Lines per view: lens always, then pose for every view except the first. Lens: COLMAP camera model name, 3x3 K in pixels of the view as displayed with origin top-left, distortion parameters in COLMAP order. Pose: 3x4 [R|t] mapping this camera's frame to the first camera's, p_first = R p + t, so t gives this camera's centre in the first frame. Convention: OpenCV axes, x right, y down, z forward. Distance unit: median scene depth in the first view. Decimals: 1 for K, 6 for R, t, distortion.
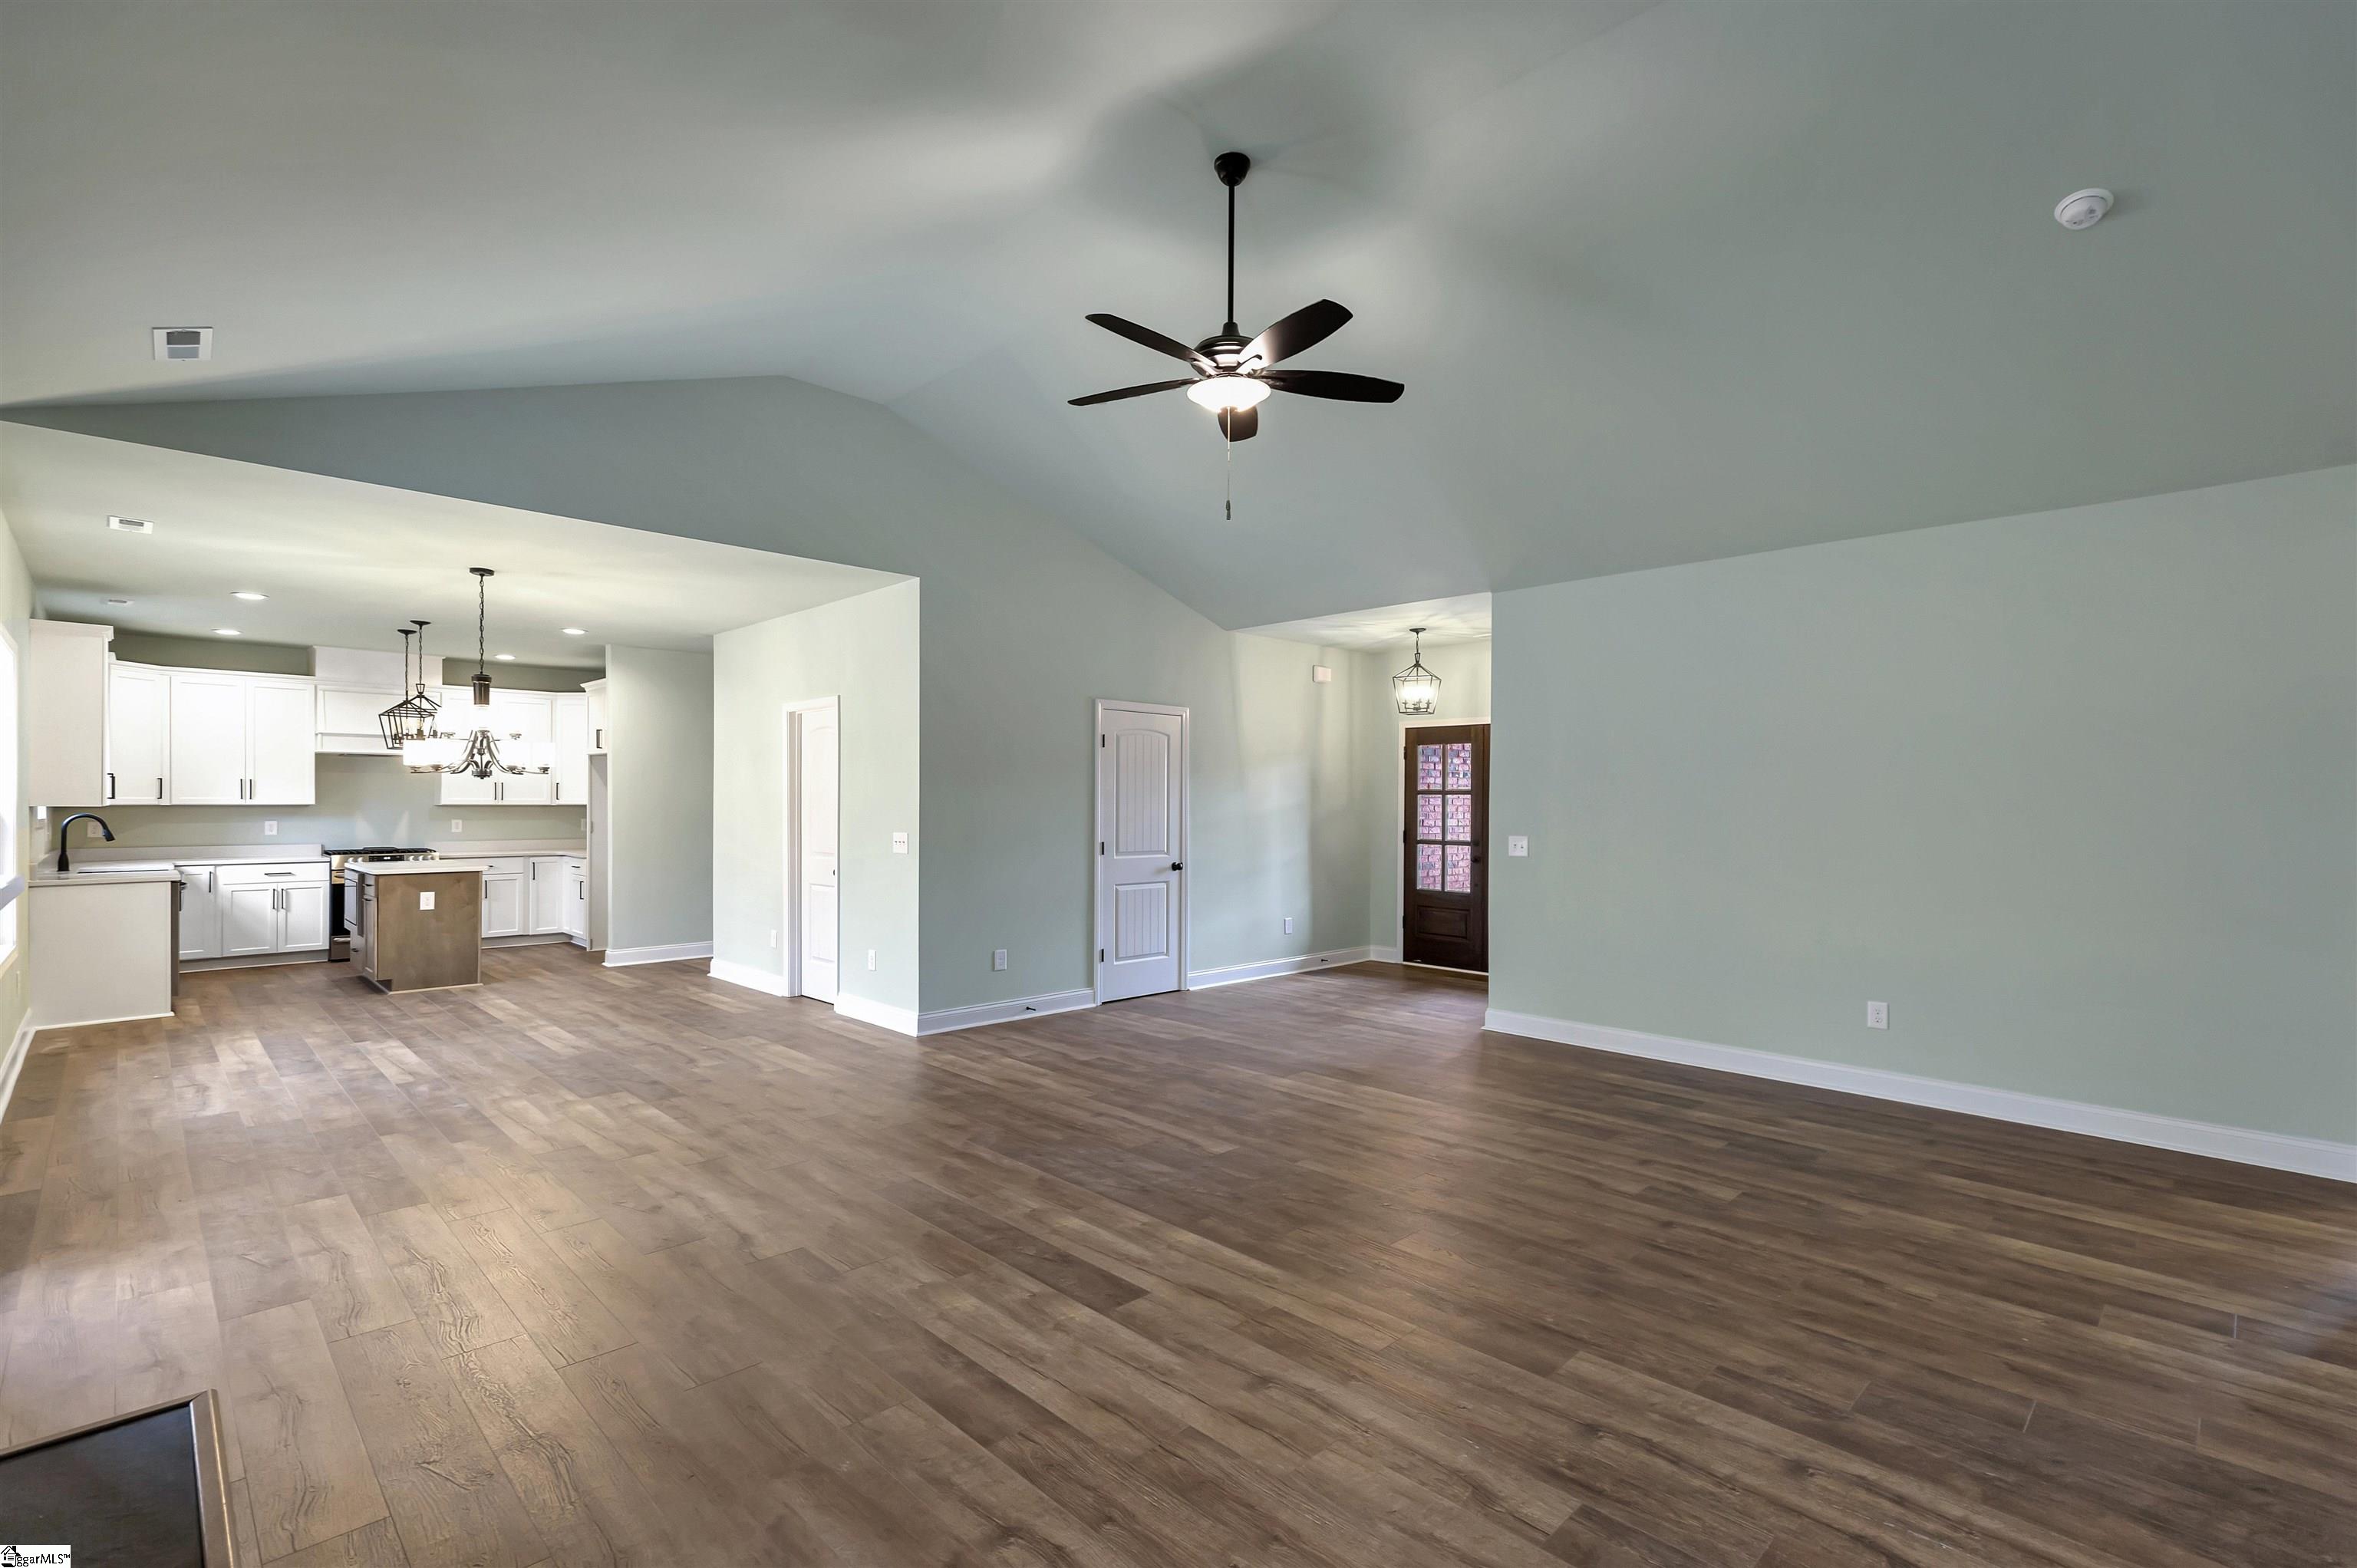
lens RADIAL K [[1071.1, 0, 1189.1], [0, 1071.1, 808.8], [0, 0, 1]] dist [0.010251, 0.000517]
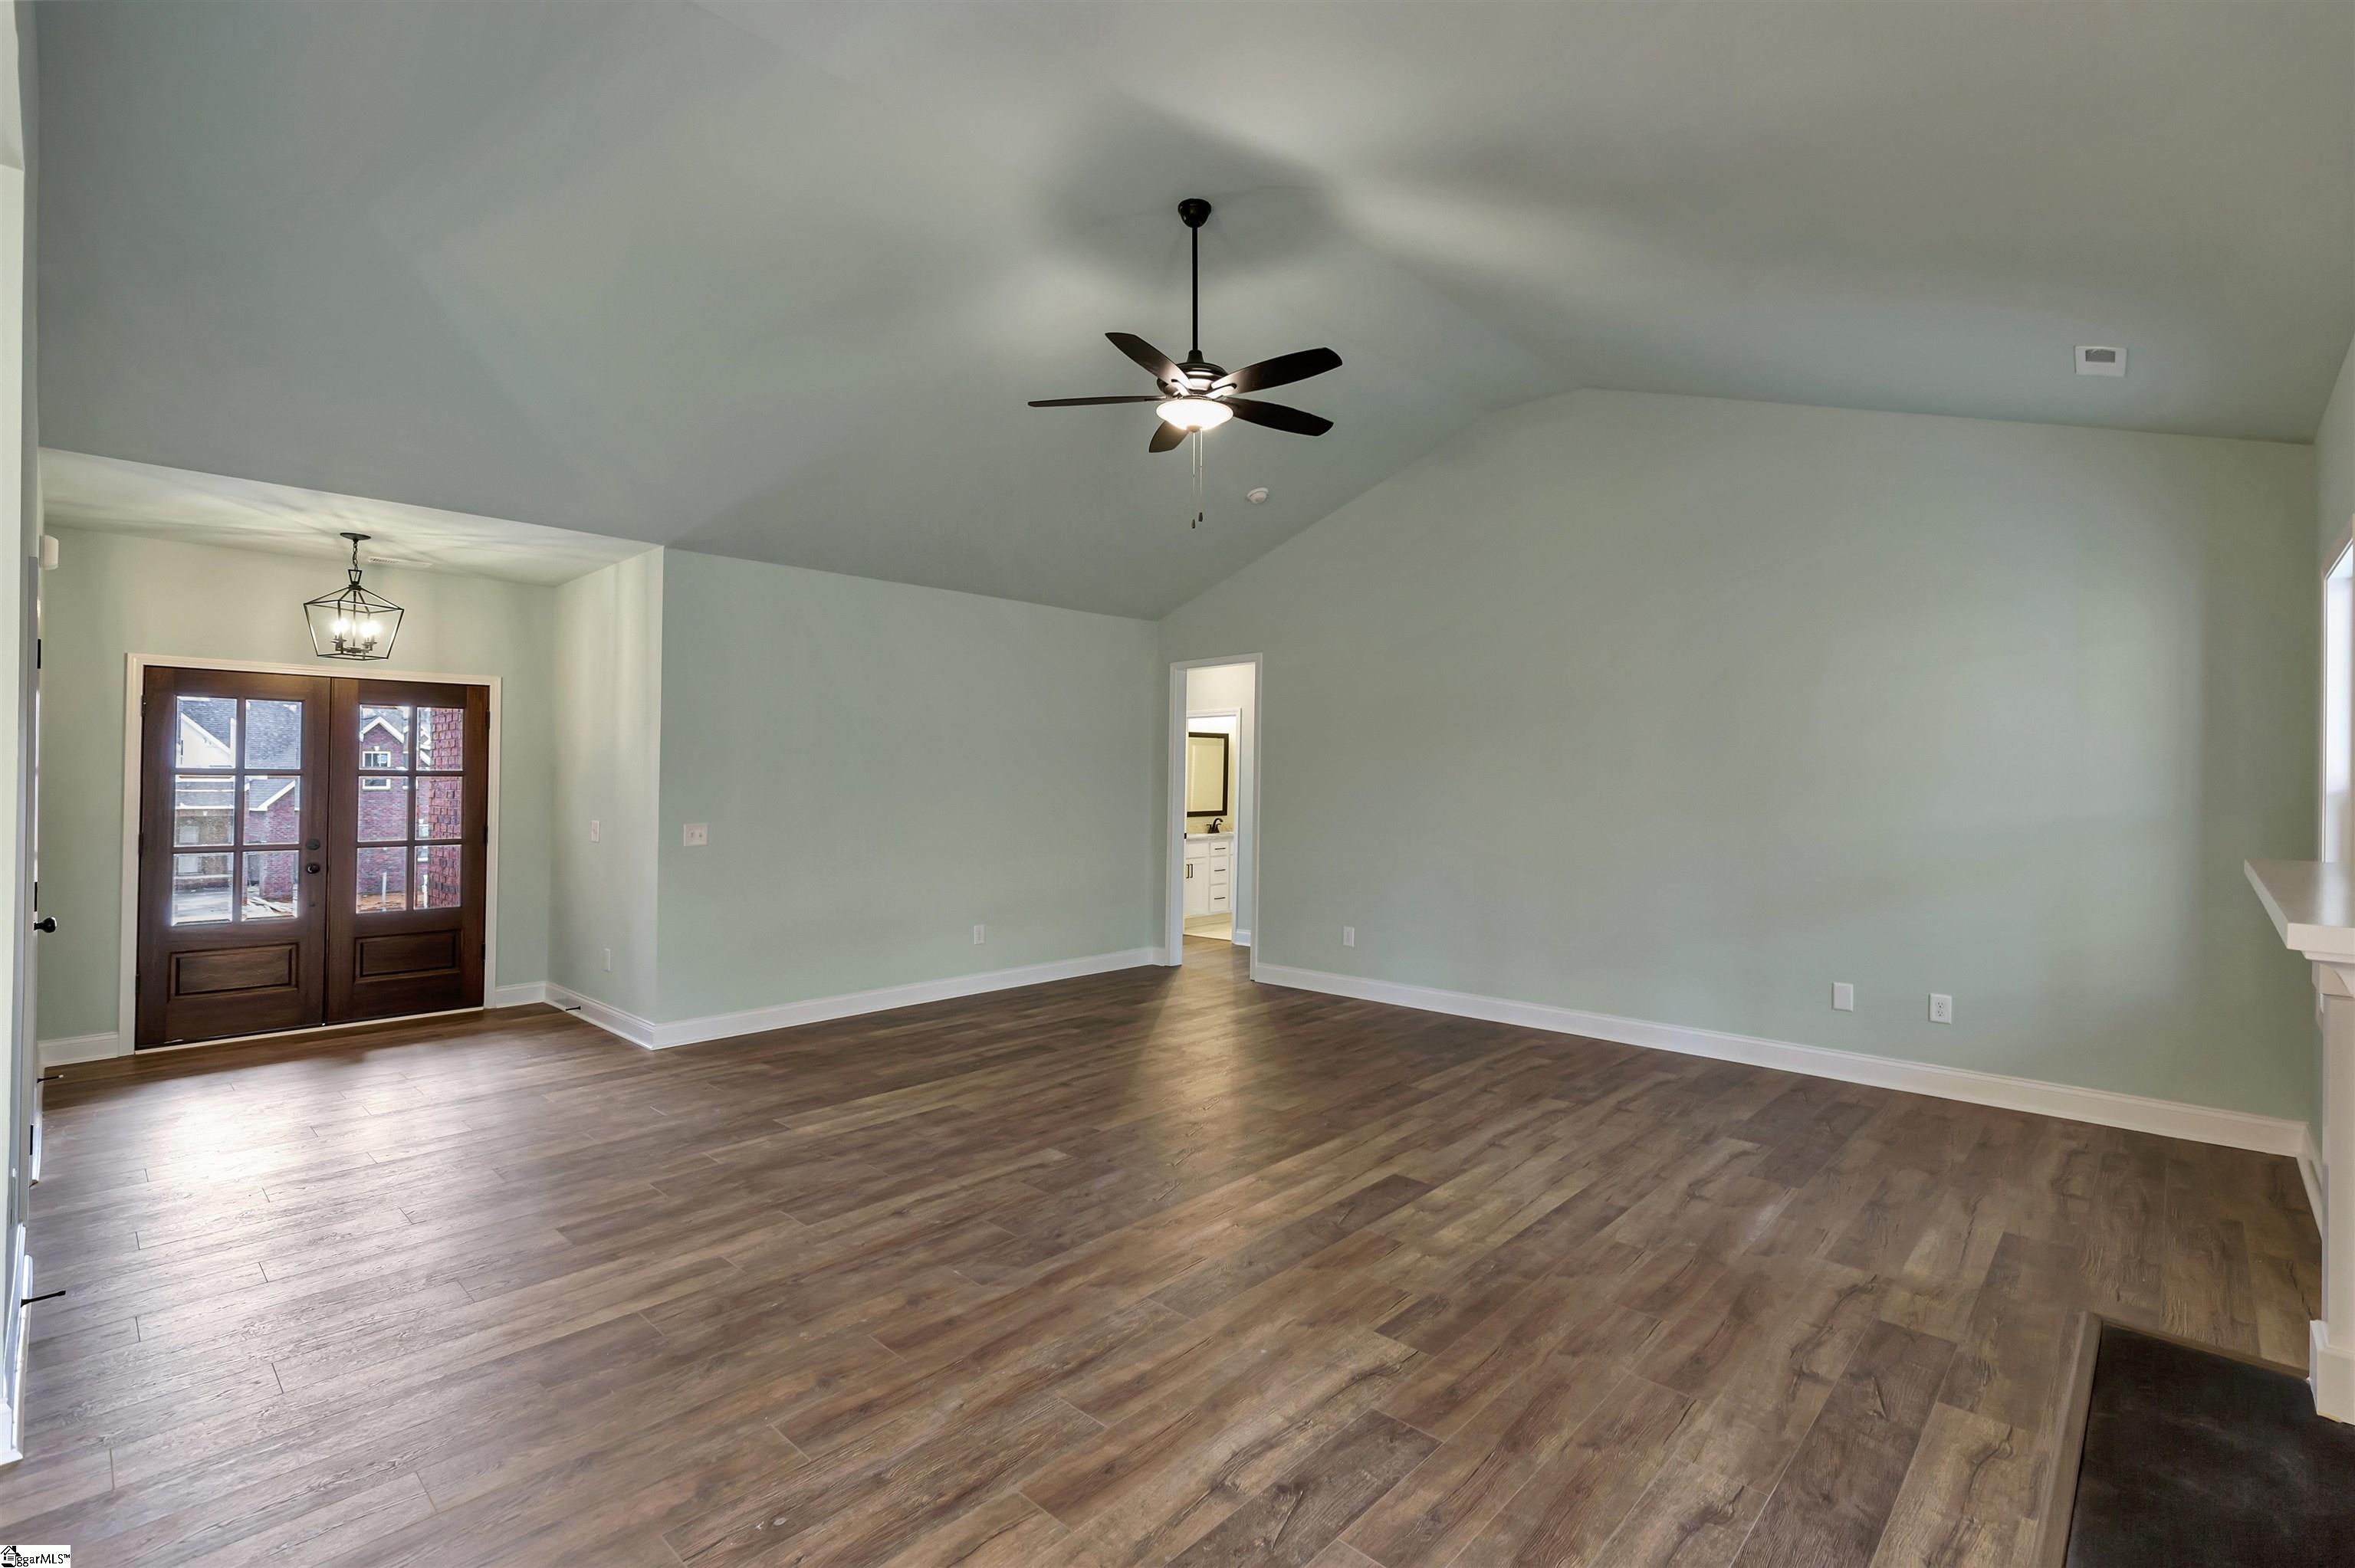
lens RADIAL K [[1058.2, 0, 1206.6], [0, 1058.2, 779.9], [0, 0, 1]] dist [0.002230, 0.000292]
pose [[-0.043797, -0.002618, 0.999037, -0.847869], [0.006265, 0.999976, 0.002895, -0.016355], [-0.999021, 0.006385, -0.043779, 0.840233]]
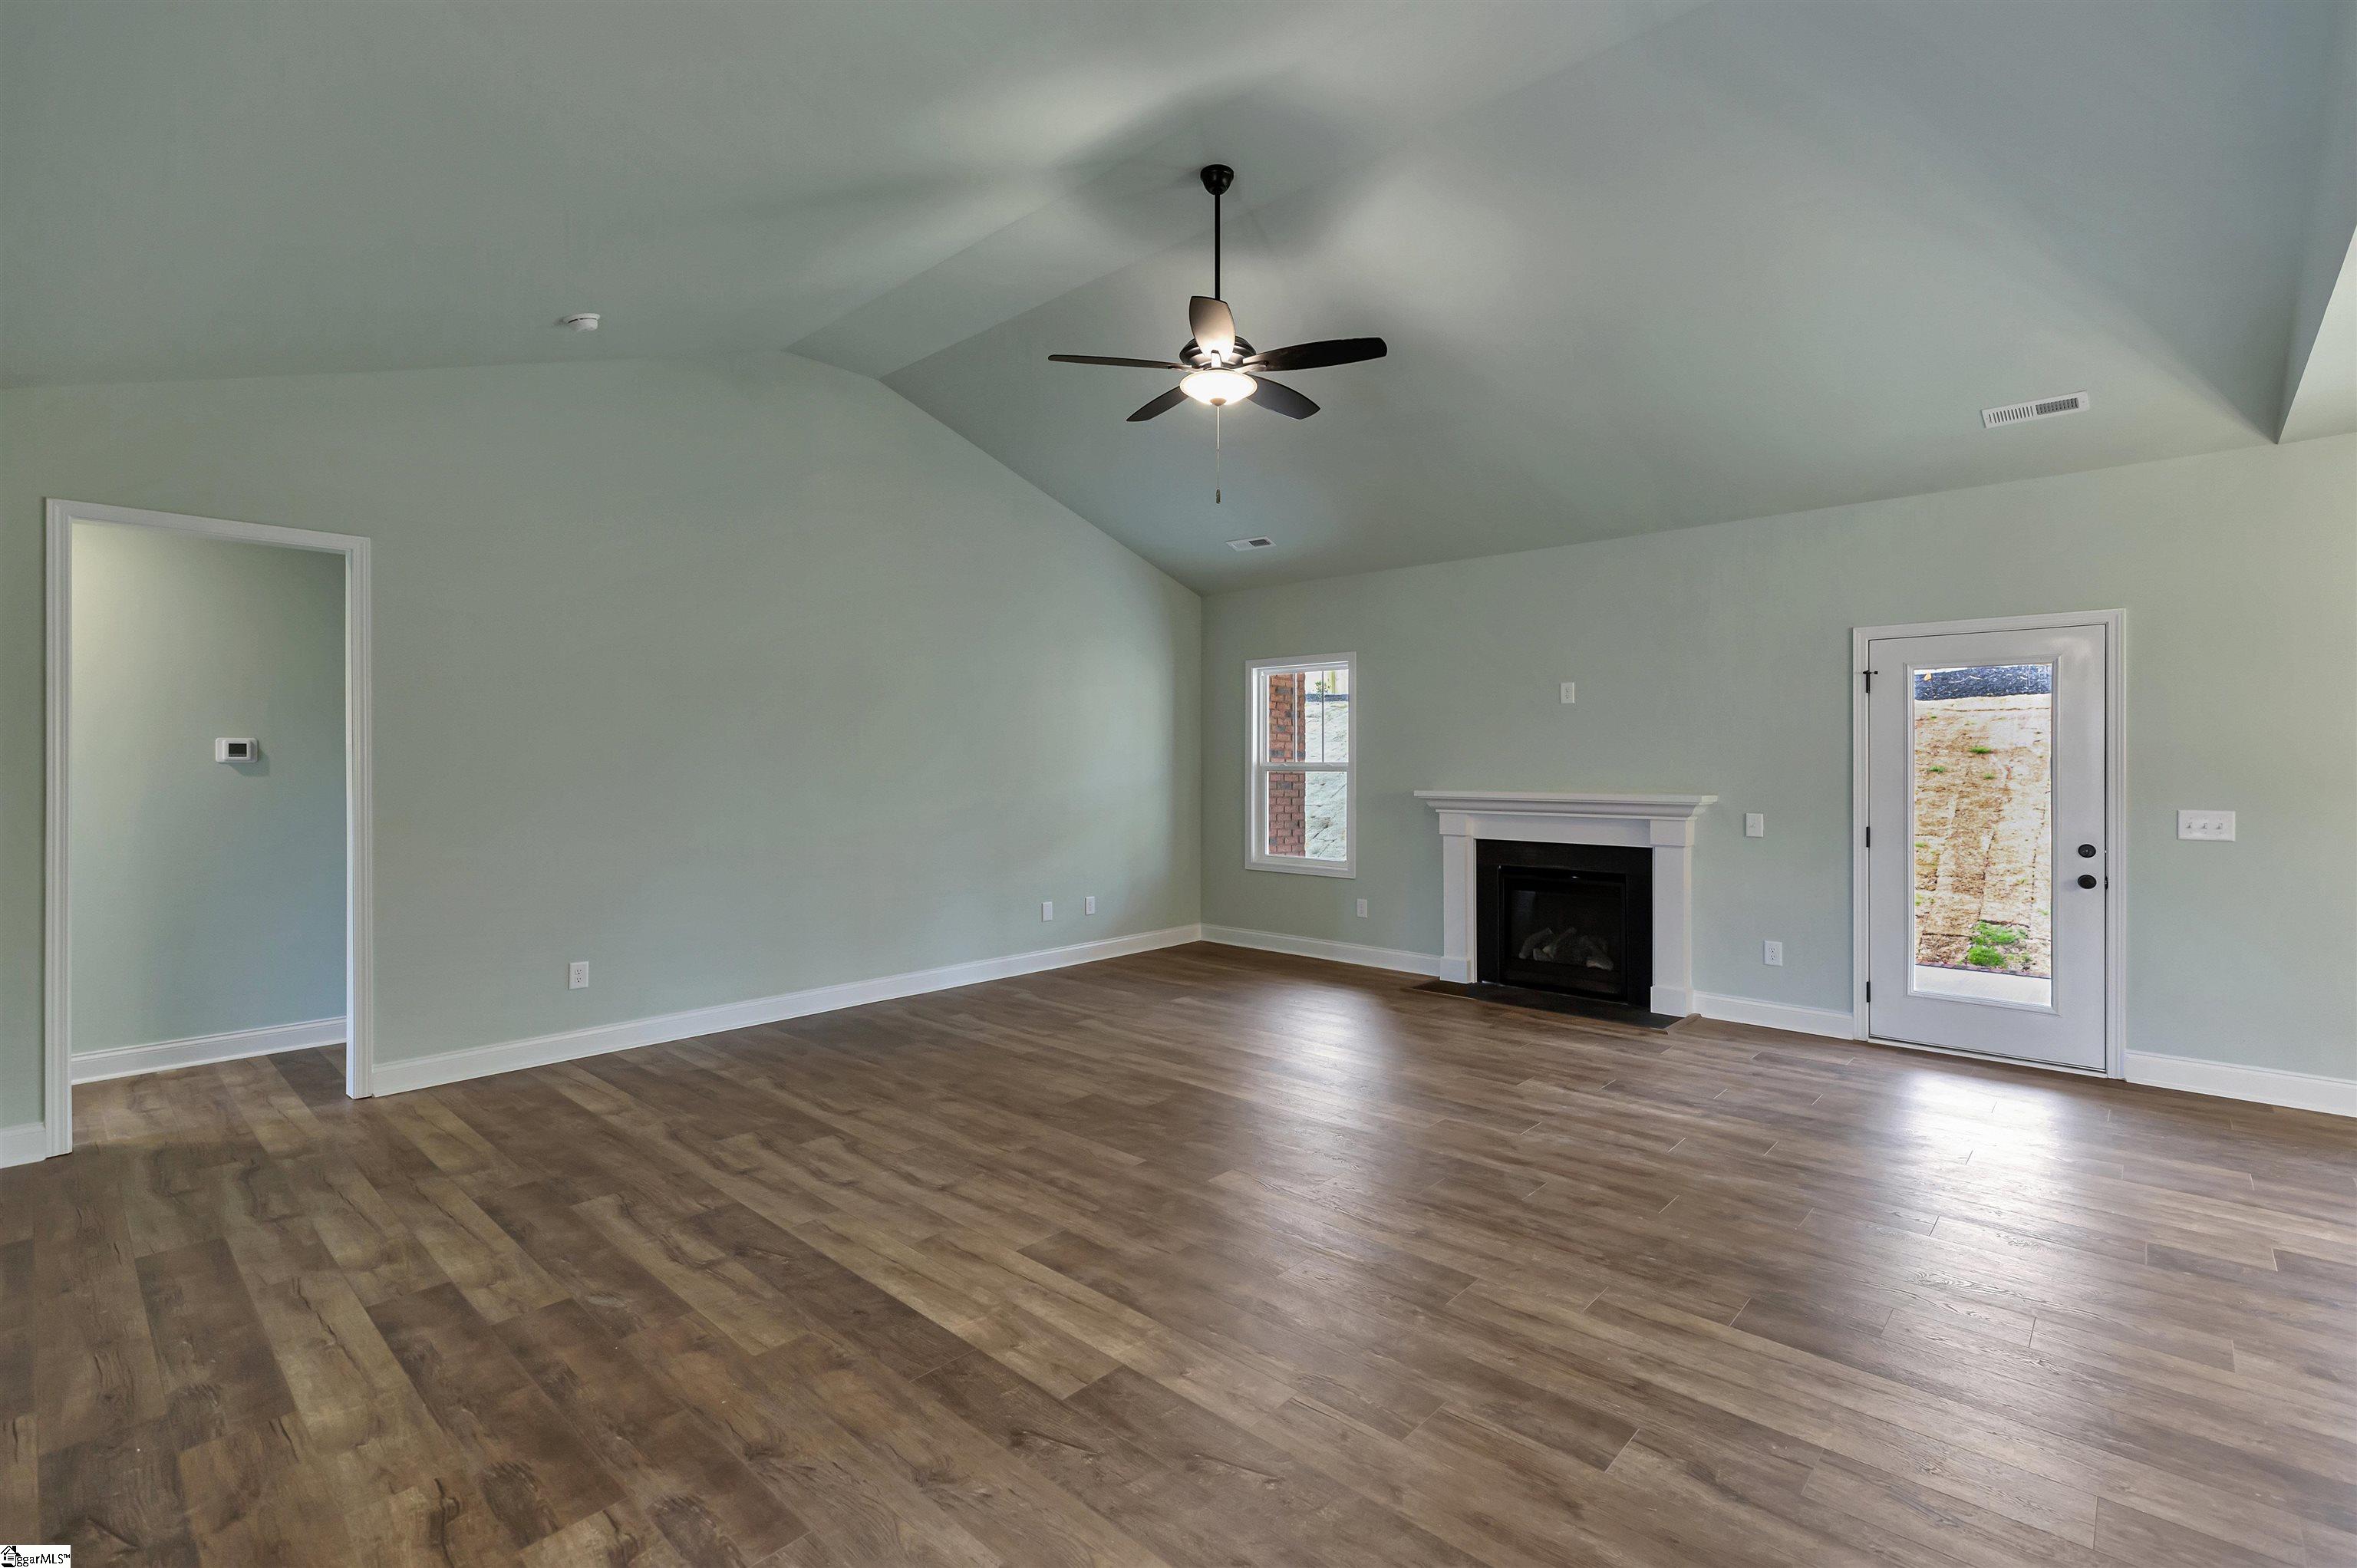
lens RADIAL K [[1057.9, 0, 1193.9], [0, 1057.9, 764.8], [0, 0, 1]] dist [0.004111, -0.000283]
pose [[-0.998755, -0.004477, -0.049683, 0.093442], [-0.004925, 0.999948, 0.008902, -0.011695], [0.049640, 0.009136, -0.998725, 1.692381]]
